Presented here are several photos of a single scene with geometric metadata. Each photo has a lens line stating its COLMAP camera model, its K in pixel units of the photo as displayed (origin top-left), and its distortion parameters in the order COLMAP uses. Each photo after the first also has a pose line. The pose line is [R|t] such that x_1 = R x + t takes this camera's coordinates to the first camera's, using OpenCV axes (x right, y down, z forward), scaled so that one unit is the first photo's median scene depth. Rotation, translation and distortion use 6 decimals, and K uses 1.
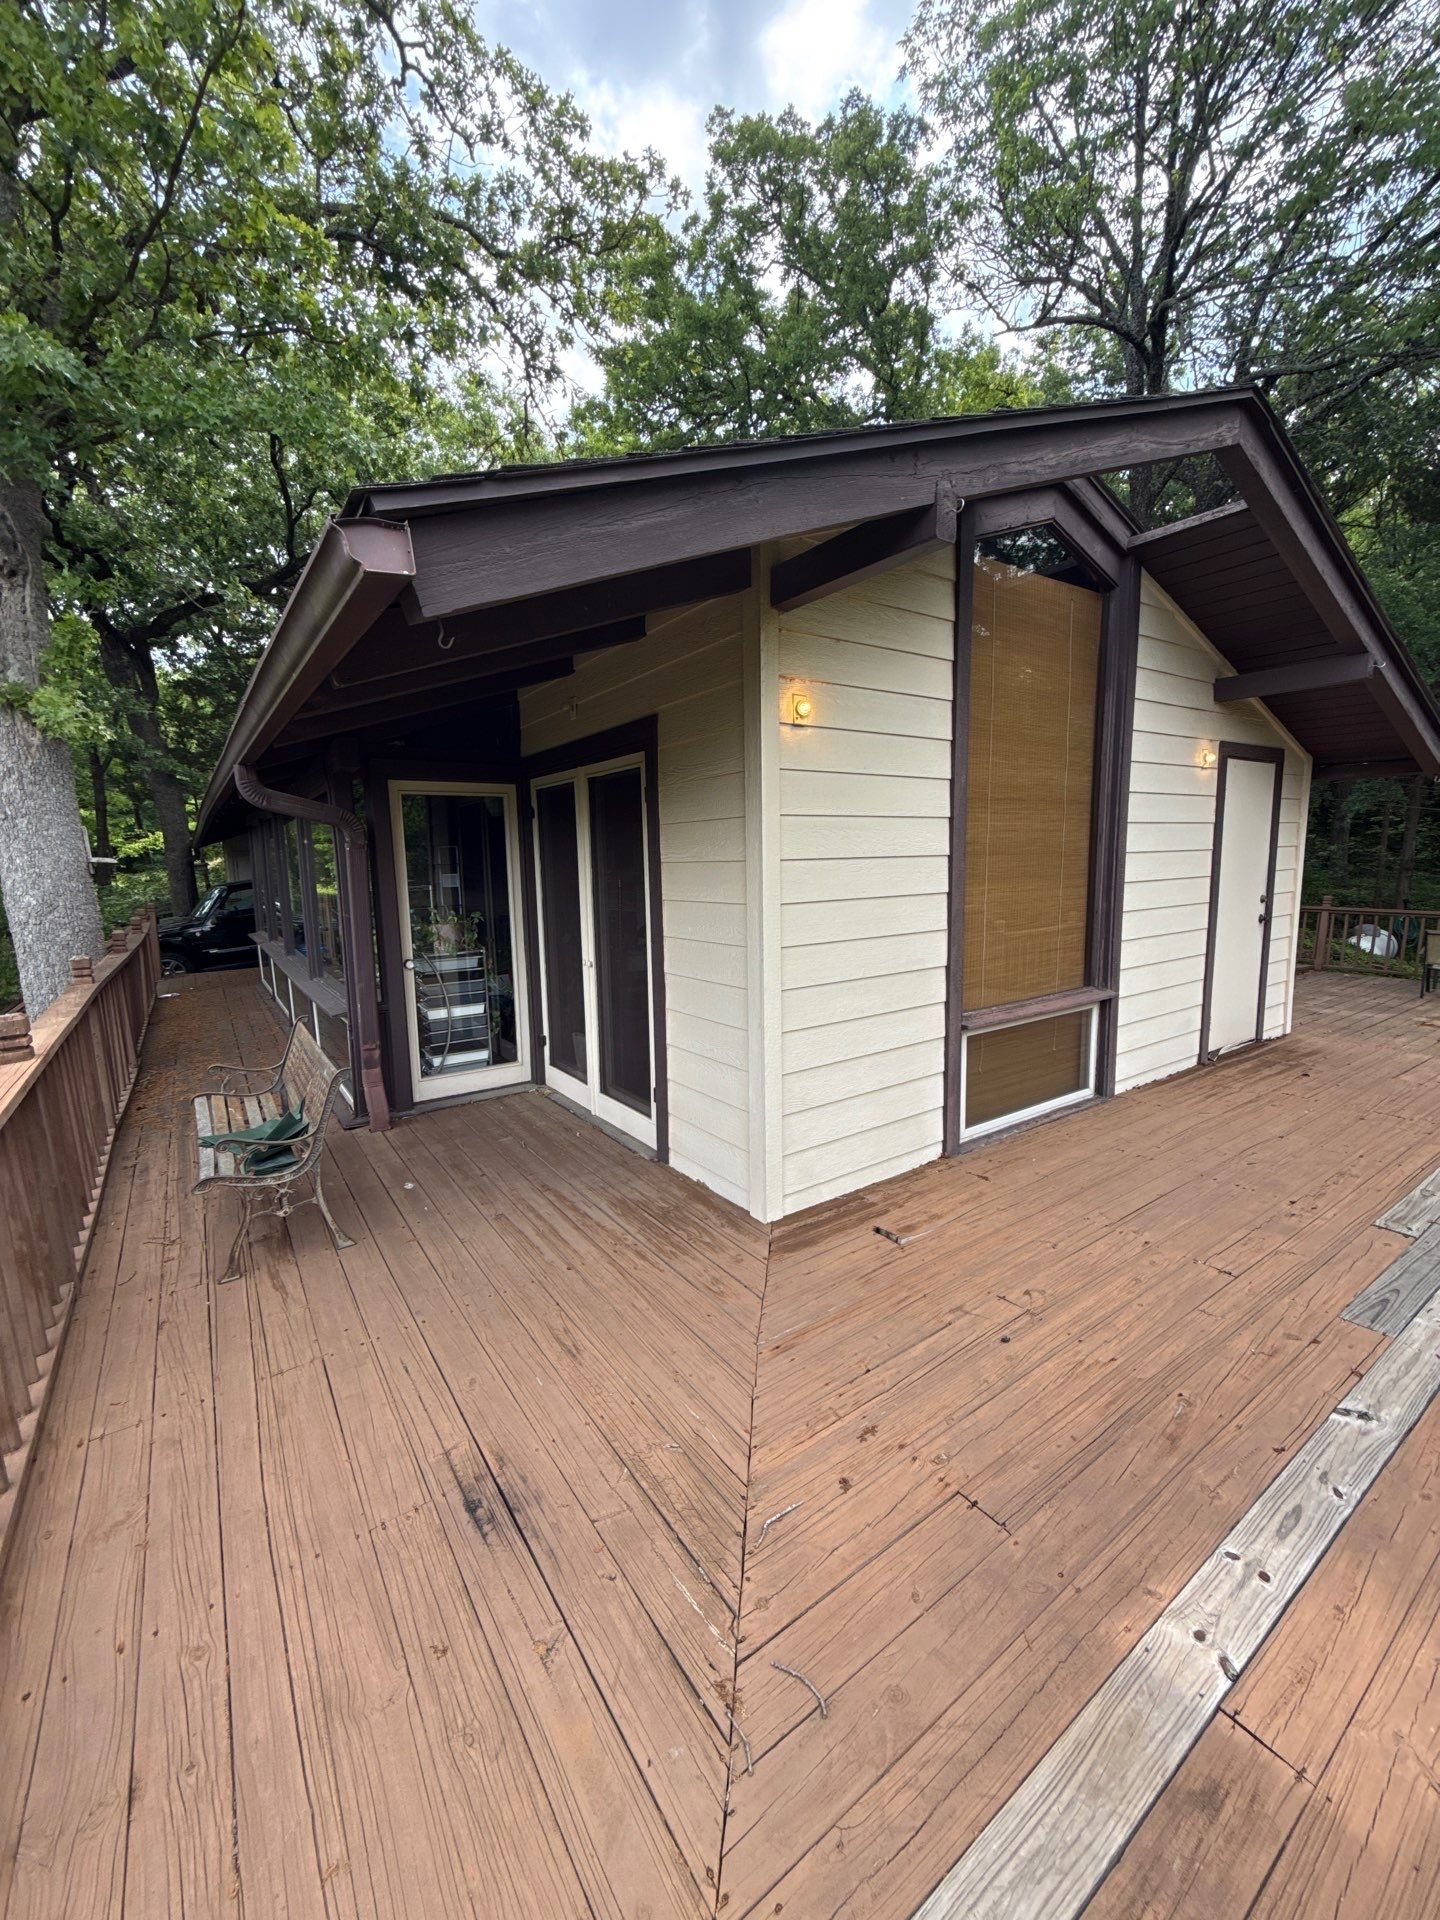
lens RADIAL K [[765.1, 0, 719.9], [0, 765.1, 961.0], [0, 0, 1]] dist [0.000232, 0.000472]
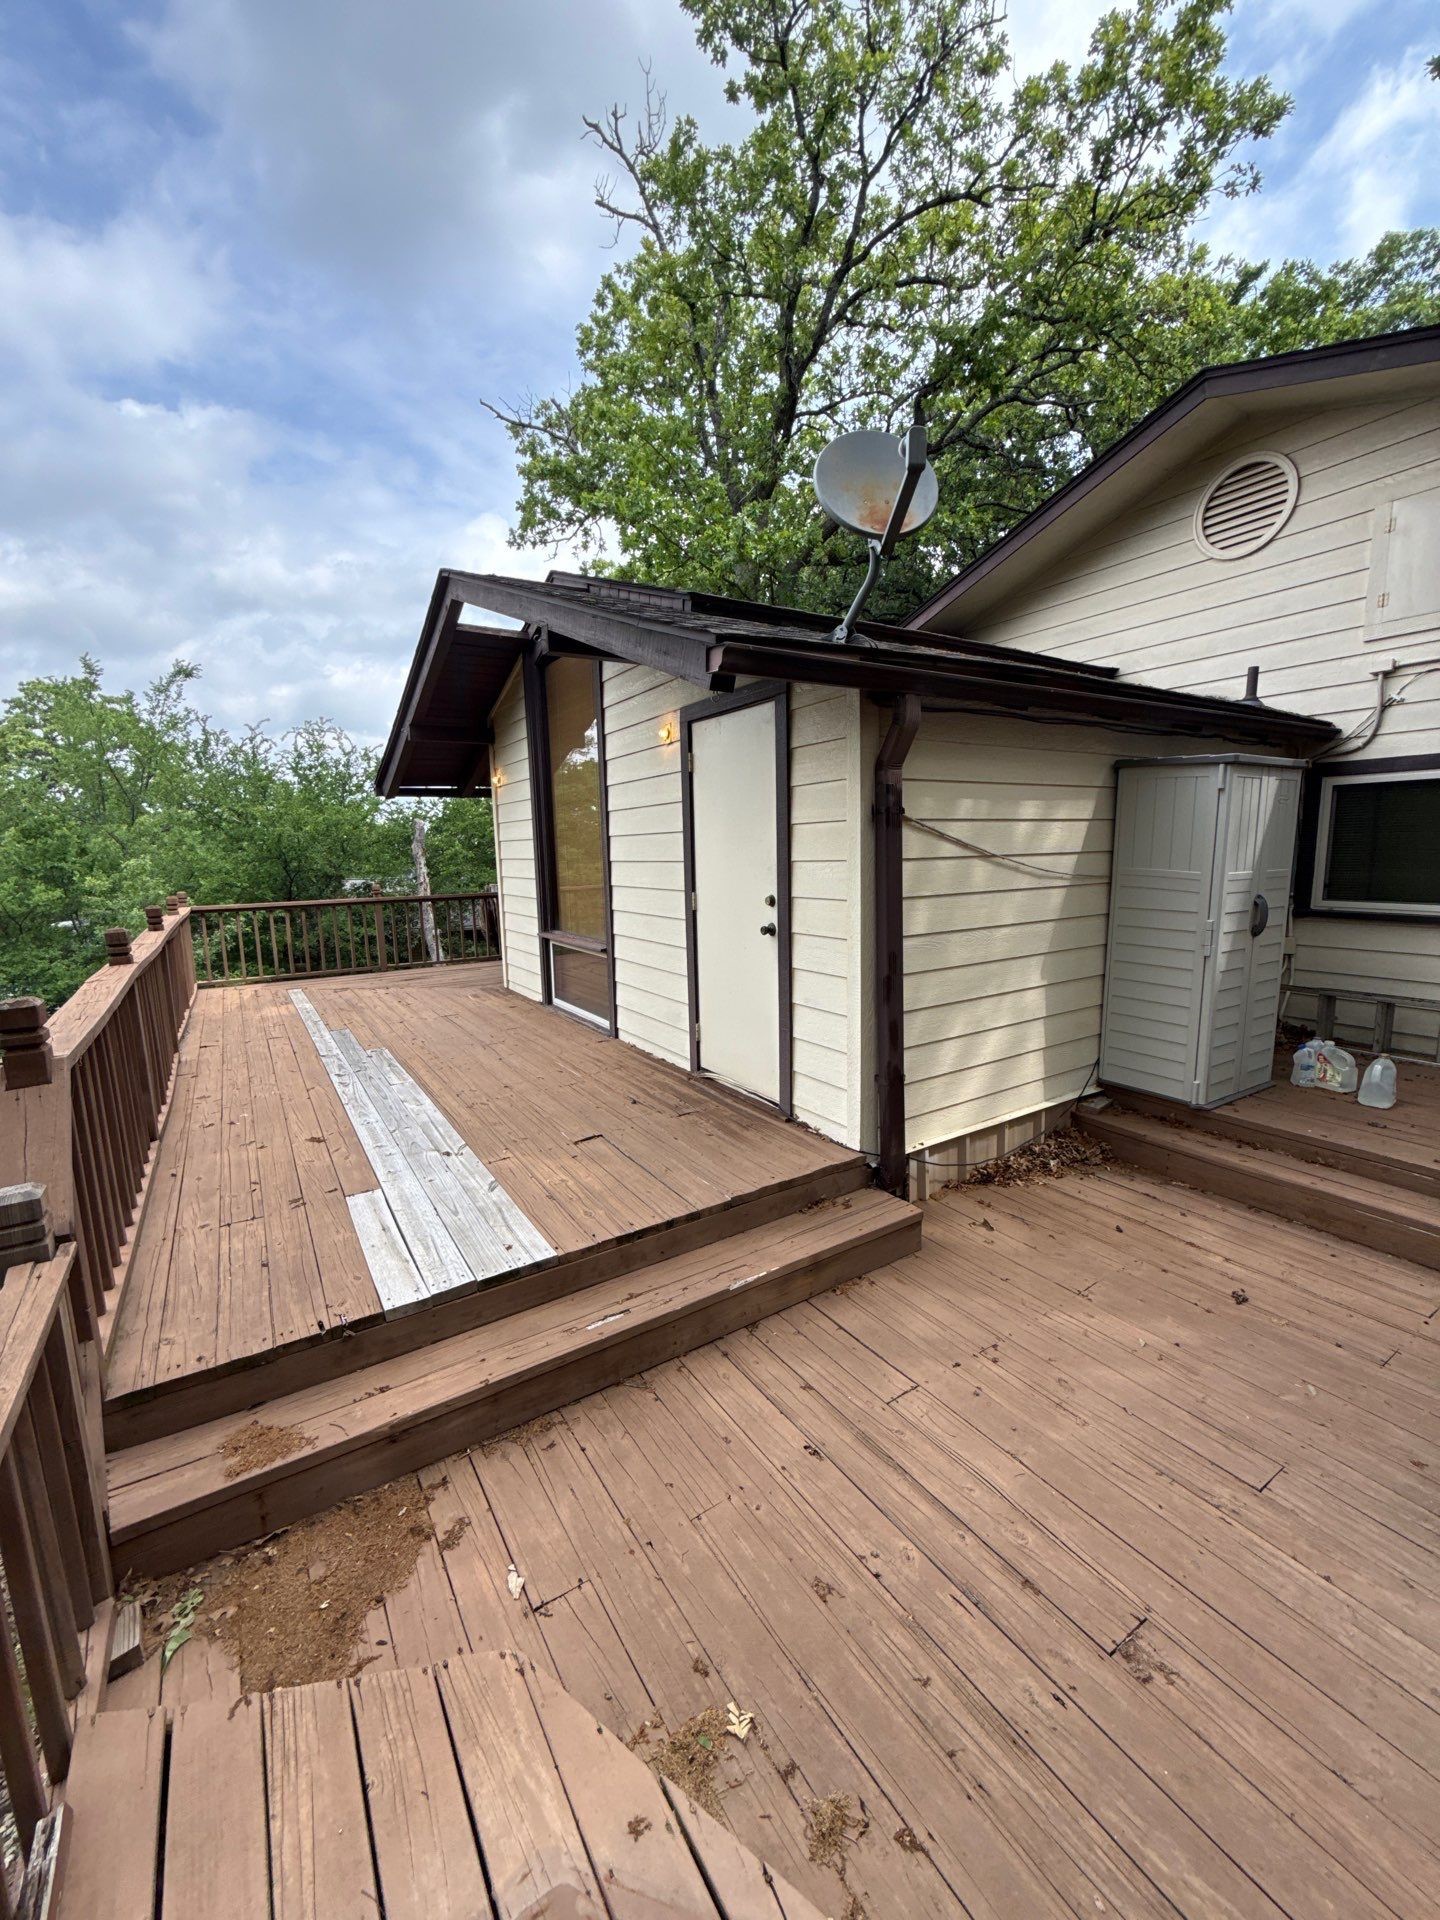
lens RADIAL K [[765.1, 0, 721.5], [0, 765.1, 961.0], [0, 0, 1]] dist [0.000232, 0.000472]
pose [[-0.034211, 0.170640, -0.984739, 1.942157], [-0.113134, 0.978321, 0.173459, -0.198140], [0.992991, 0.117342, -0.014164, 1.350560]]
